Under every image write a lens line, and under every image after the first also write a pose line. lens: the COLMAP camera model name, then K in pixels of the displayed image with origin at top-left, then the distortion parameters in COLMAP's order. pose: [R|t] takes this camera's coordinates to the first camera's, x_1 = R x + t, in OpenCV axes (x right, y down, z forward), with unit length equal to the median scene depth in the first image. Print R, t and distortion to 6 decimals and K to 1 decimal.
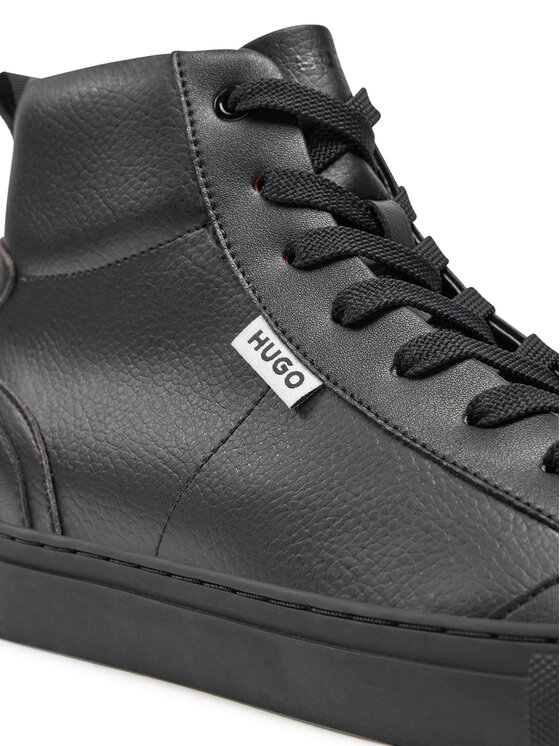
lens RADIAL K [[1789.0, 0, 280.0], [0, 1789.0, 373.0], [0, 0, 1]] dist [-0.080982, -0.208374]
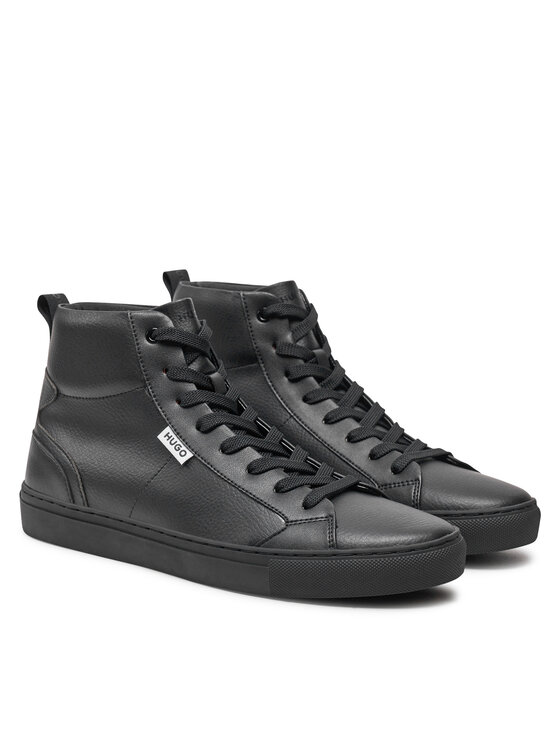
lens RADIAL K [[1810.8, 0, 280.0], [0, 1810.8, 373.0], [0, 0, 1]] dist [0.015256, 0.010978]
pose [[0.993525, -0.022812, 0.111303, -0.141089], [0.009100, 0.992465, 0.122186, -0.429023], [-0.113251, -0.120382, 0.986247, -1.607969]]
